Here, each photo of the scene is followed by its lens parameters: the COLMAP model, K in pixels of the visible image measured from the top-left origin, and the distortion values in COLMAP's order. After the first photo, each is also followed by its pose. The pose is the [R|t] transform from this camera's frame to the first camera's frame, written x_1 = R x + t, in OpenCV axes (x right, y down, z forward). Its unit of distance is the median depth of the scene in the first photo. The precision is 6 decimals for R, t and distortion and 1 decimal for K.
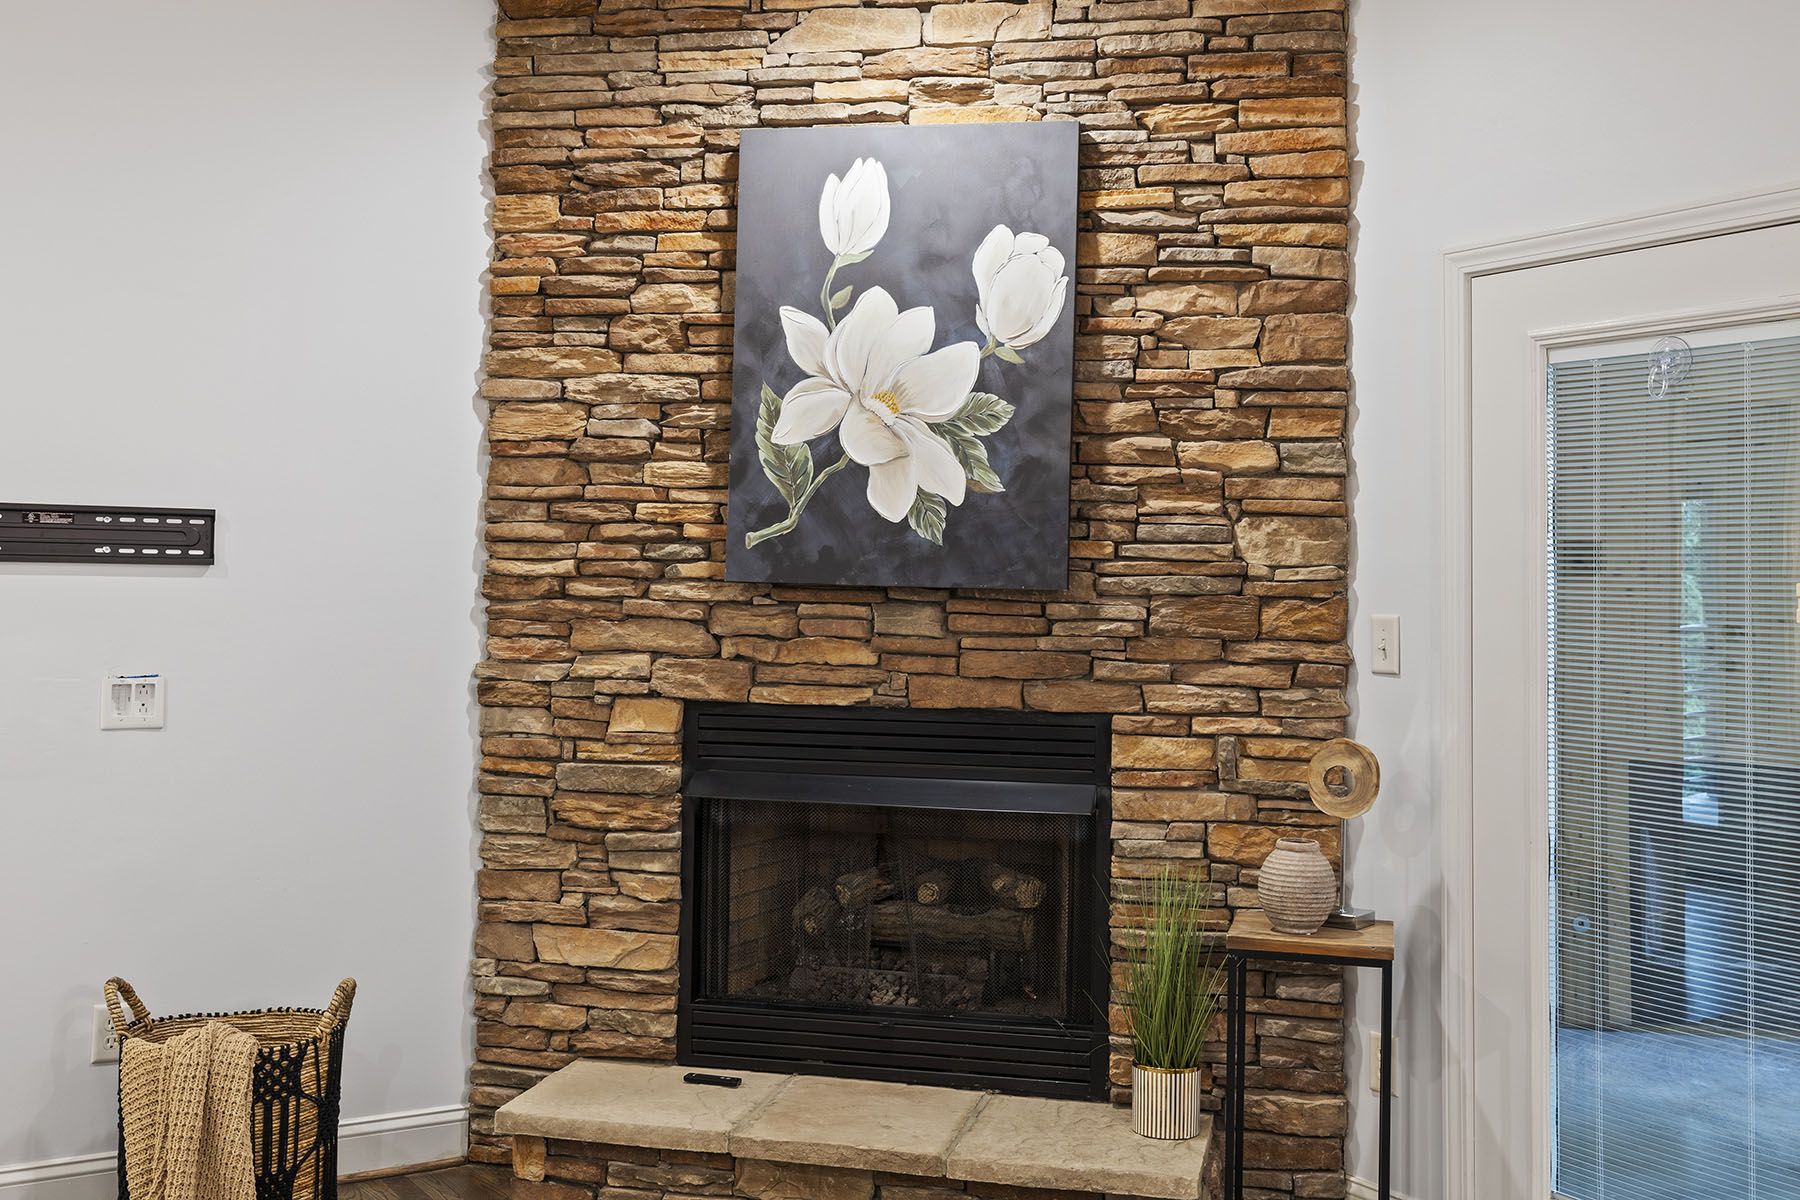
lens RADIAL K [[1835.4, 0, 859.4], [0, 1835.4, 528.5], [0, 0, 1]] dist [0.005083, 0.000000]
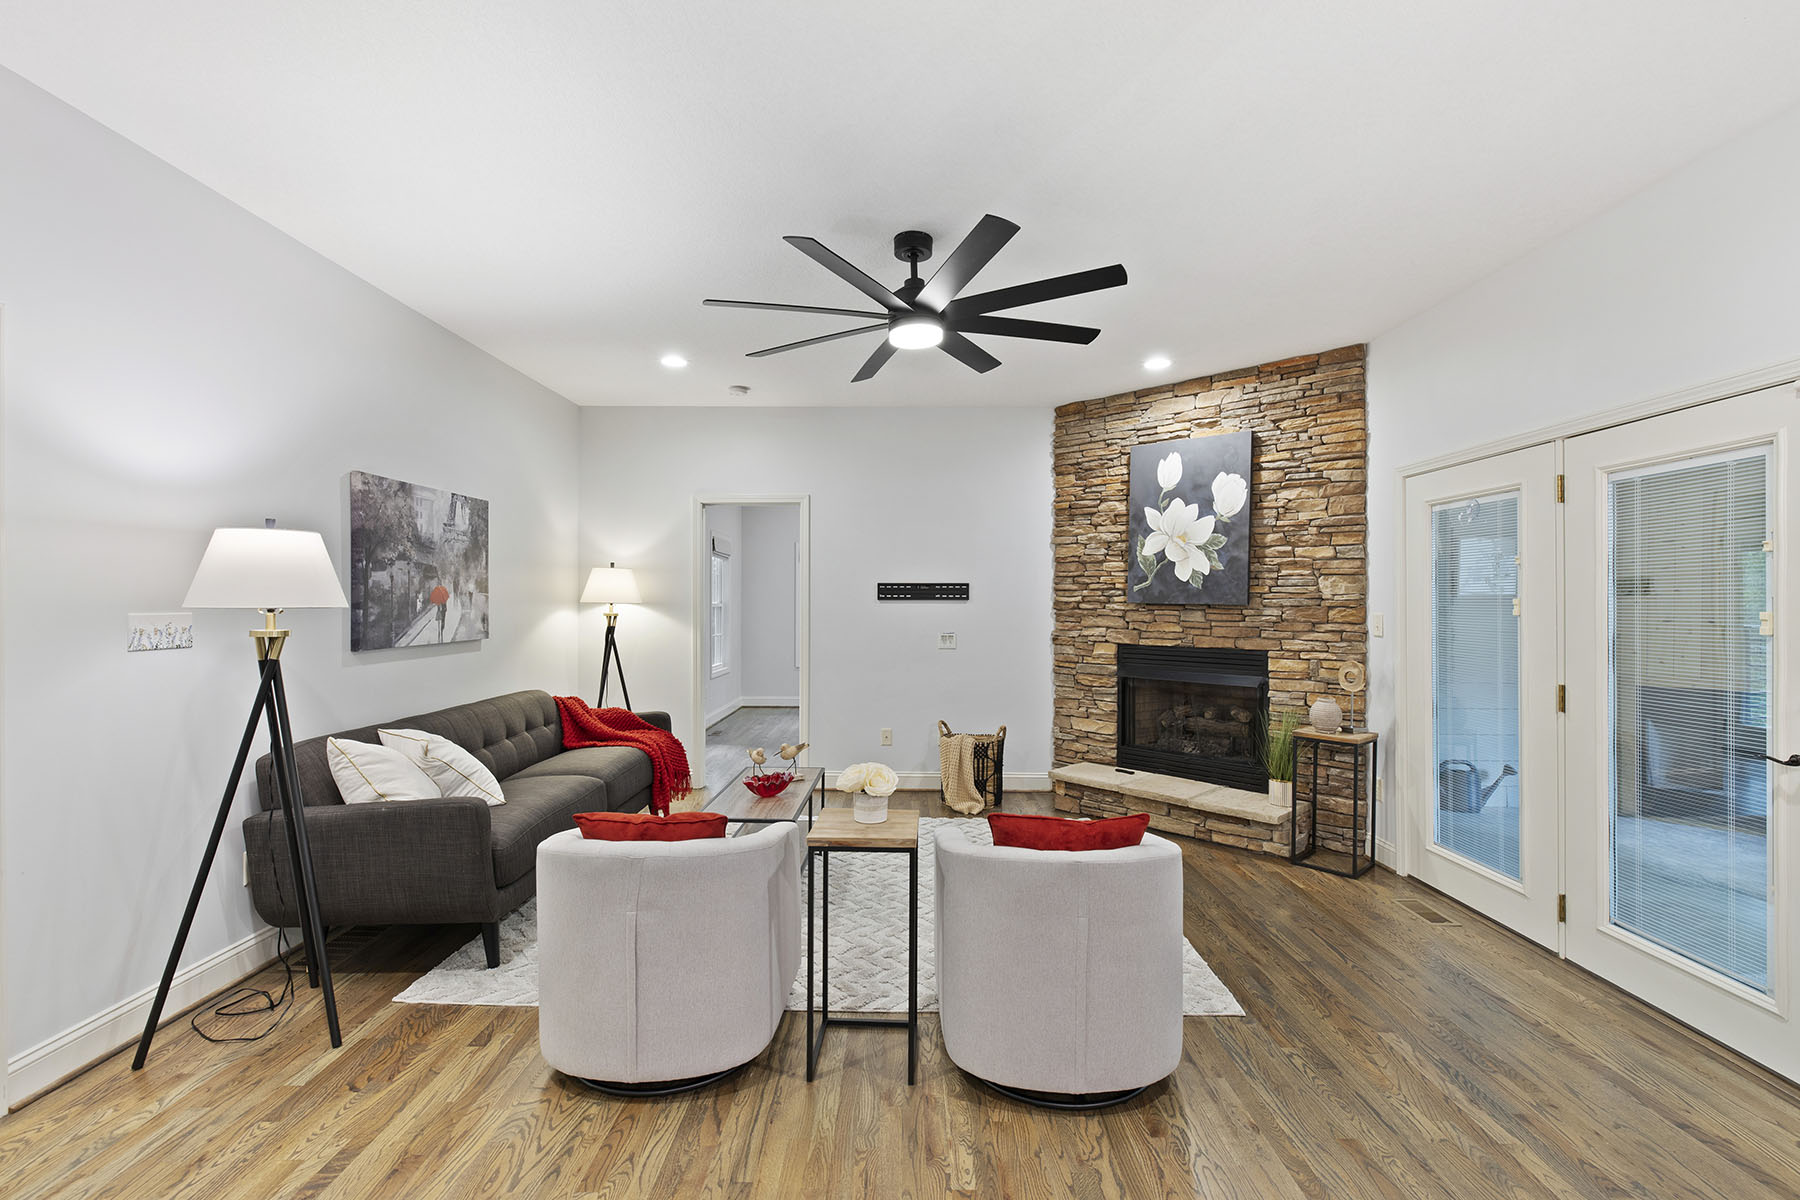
lens RADIAL K [[776.4, 0, 883.8], [0, 776.4, 603.7], [0, 0, 1]] dist [0.005138, -0.000787]
pose [[0.836216, -0.011739, -0.548274, 0.287913], [0.027891, 0.999387, 0.021141, -0.007174], [0.547690, -0.032971, 0.836032, -0.253719]]
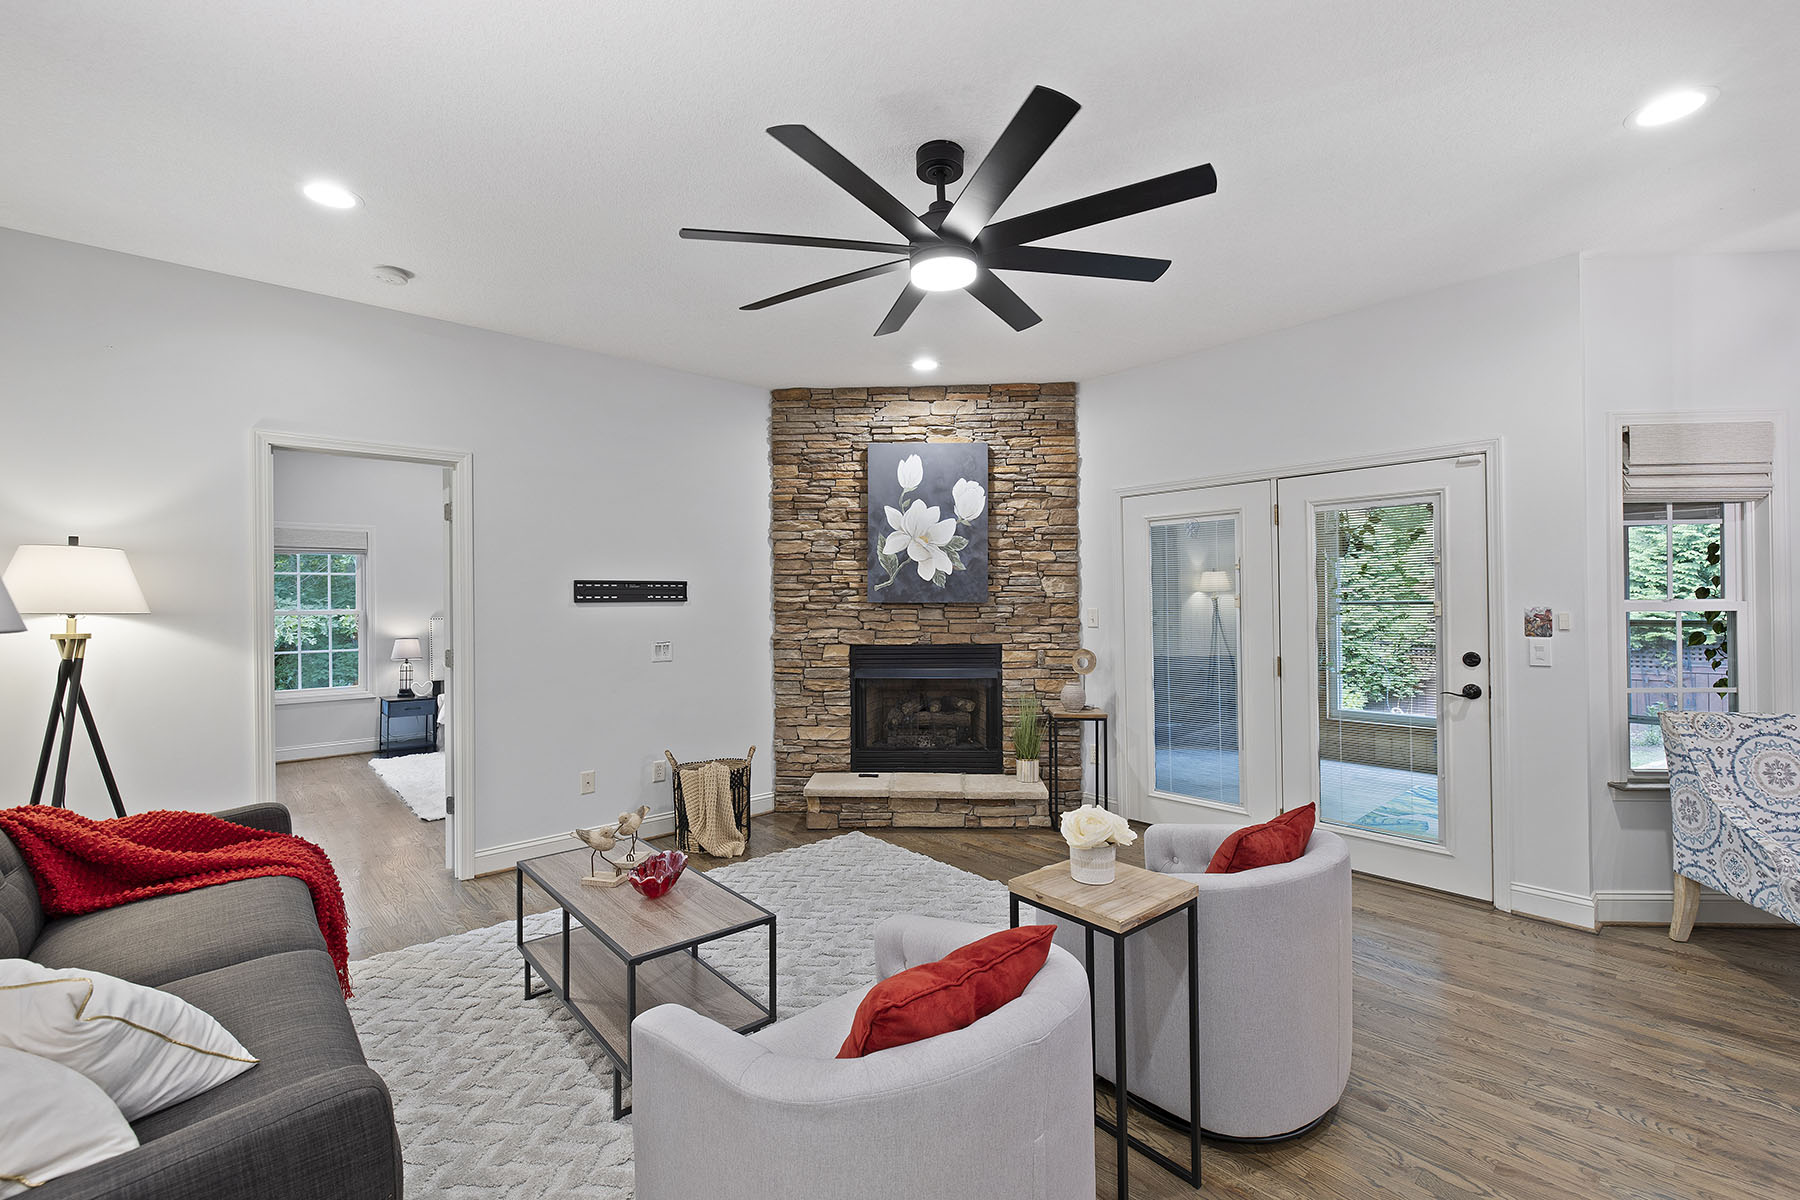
lens RADIAL K [[776.4, 0, 876.4], [0, 776.4, 597.8], [0, 0, 1]] dist [0.005138, -0.000787]
pose [[0.985481, -0.024714, 0.167980, -0.268509], [0.020116, 0.999376, 0.029019, -0.013886], [-0.168593, -0.025219, 0.985363, -0.198566]]
